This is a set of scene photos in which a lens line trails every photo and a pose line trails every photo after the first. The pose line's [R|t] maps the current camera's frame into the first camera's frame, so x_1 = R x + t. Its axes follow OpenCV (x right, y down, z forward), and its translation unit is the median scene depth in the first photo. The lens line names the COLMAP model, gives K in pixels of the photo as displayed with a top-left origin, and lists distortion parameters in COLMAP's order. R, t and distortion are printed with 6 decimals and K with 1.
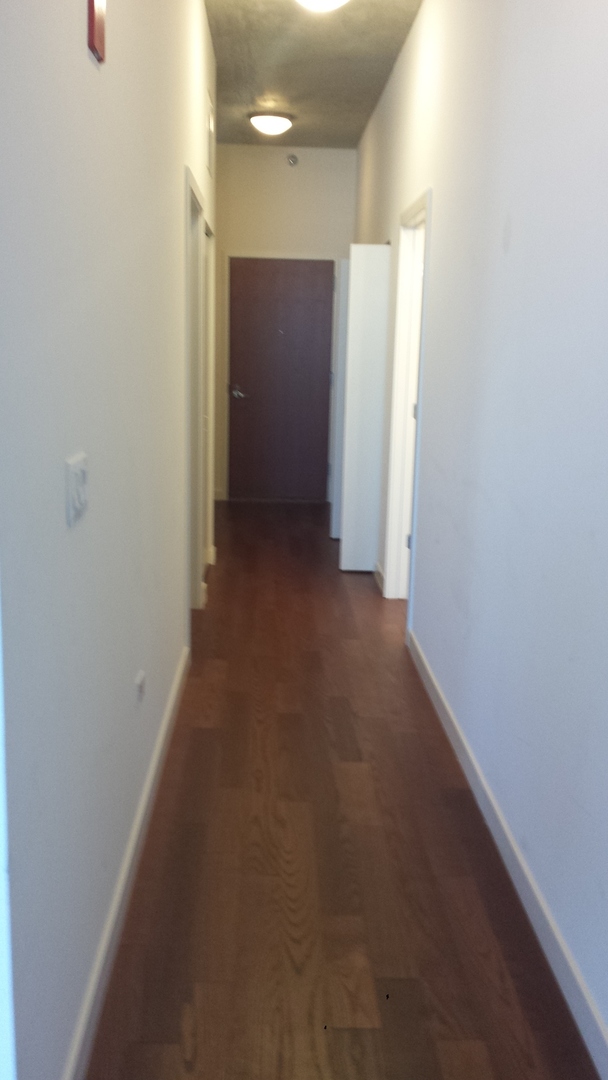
lens RADIAL K [[1000.6, 0, 321.1], [0, 1000.6, 543.2], [0, 0, 1]] dist [0.150653, -0.352979]
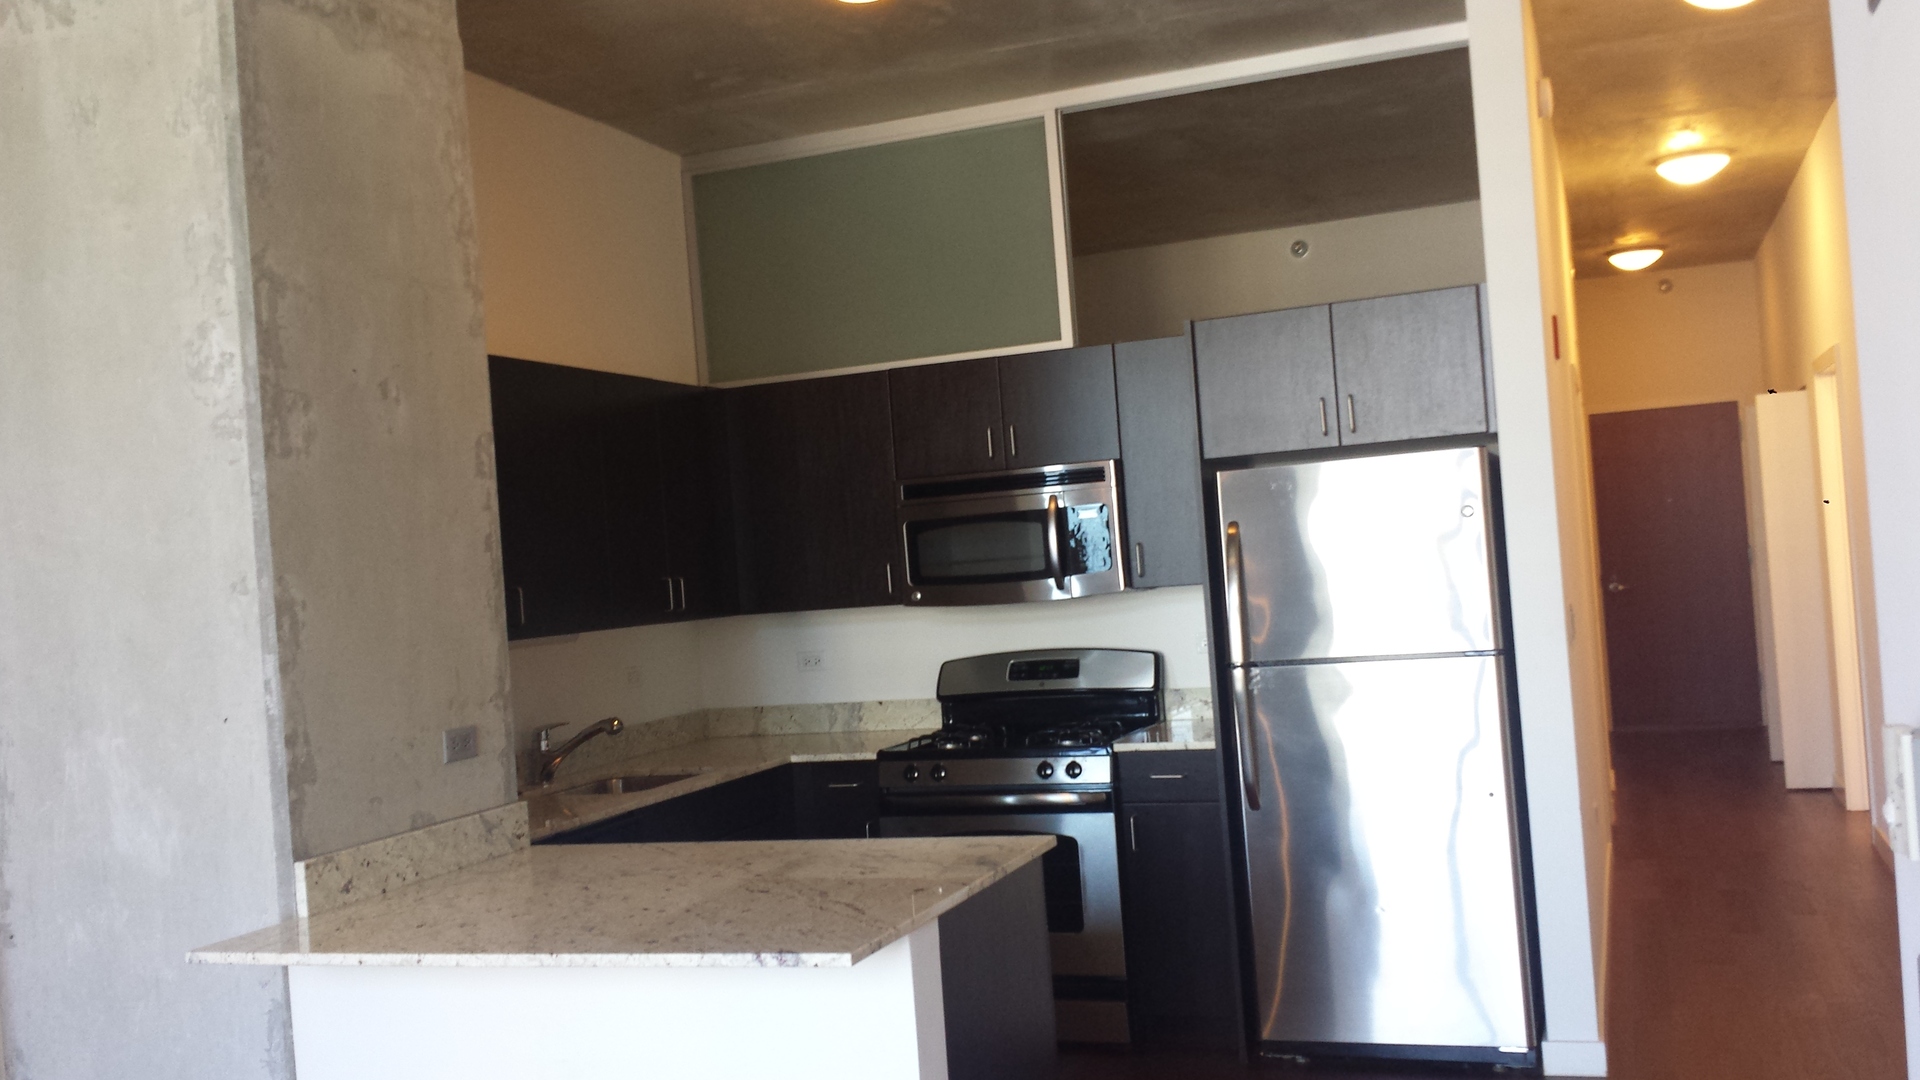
lens RADIAL K [[1778.9, 0, 955.2], [0, 1778.9, 539.8], [0, 0, 1]] dist [0.150653, -0.352979]
pose [[0.914900, -0.097365, -0.391763, -0.002645], [0.016485, 0.978679, -0.204732, 0.103389], [0.403344, 0.180851, 0.896999, -0.506587]]
